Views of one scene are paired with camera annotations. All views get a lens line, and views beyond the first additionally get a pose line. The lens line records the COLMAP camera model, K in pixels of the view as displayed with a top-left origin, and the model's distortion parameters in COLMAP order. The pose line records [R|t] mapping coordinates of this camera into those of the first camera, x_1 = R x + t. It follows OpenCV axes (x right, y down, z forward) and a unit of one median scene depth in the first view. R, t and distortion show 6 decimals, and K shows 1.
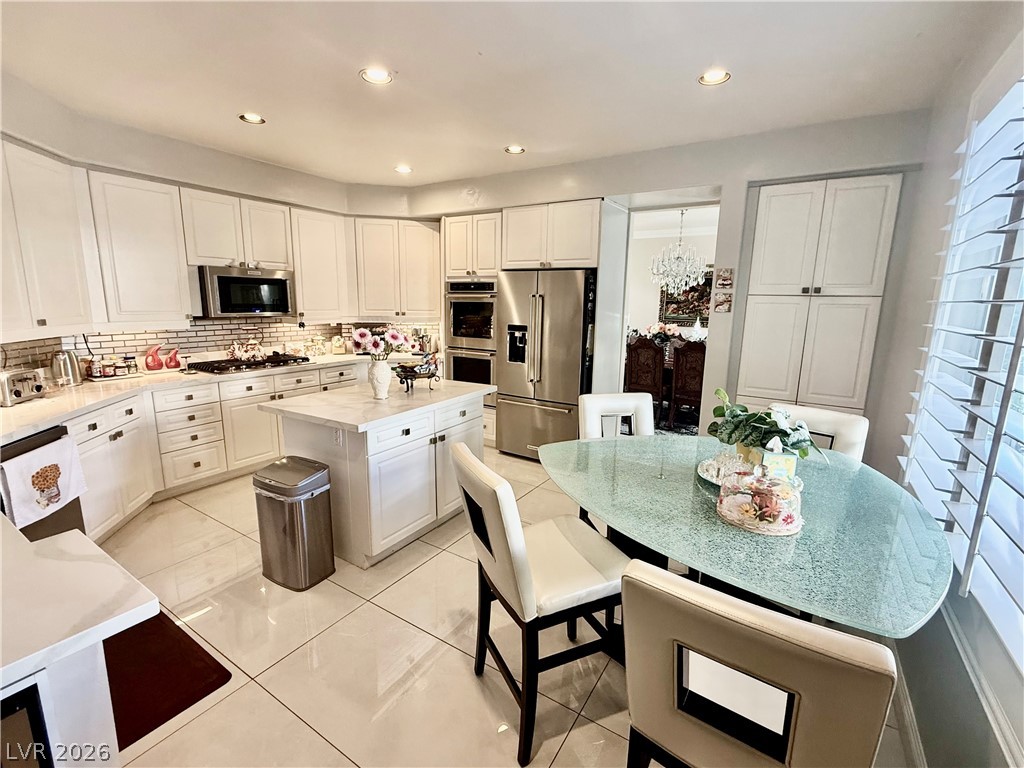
lens RADIAL K [[450.7, 0, 513.2], [0, 450.7, 384.6], [0, 0, 1]] dist [-0.002592, 0.000598]
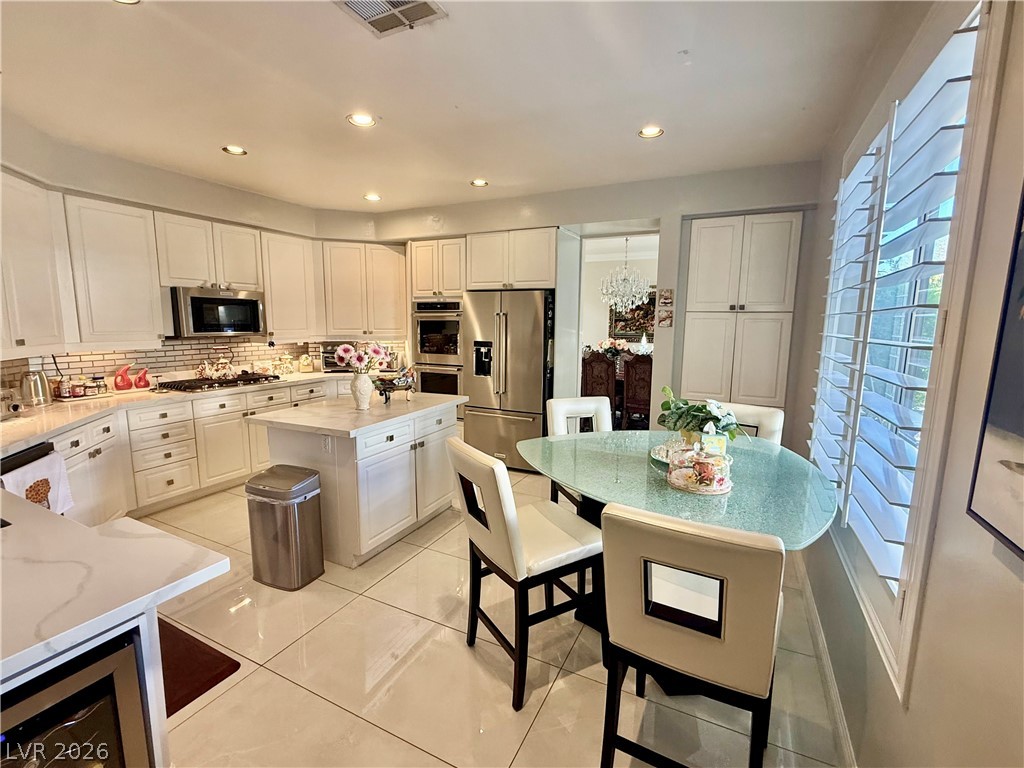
lens RADIAL K [[450.7, 0, 511.5], [0, 450.7, 384.3], [0, 0, 1]] dist [-0.002592, 0.000598]
pose [[0.994667, -0.022288, 0.100705, -0.046426], [0.026748, 0.998710, -0.043155, 0.025967], [-0.099614, 0.045618, 0.993980, -0.100541]]
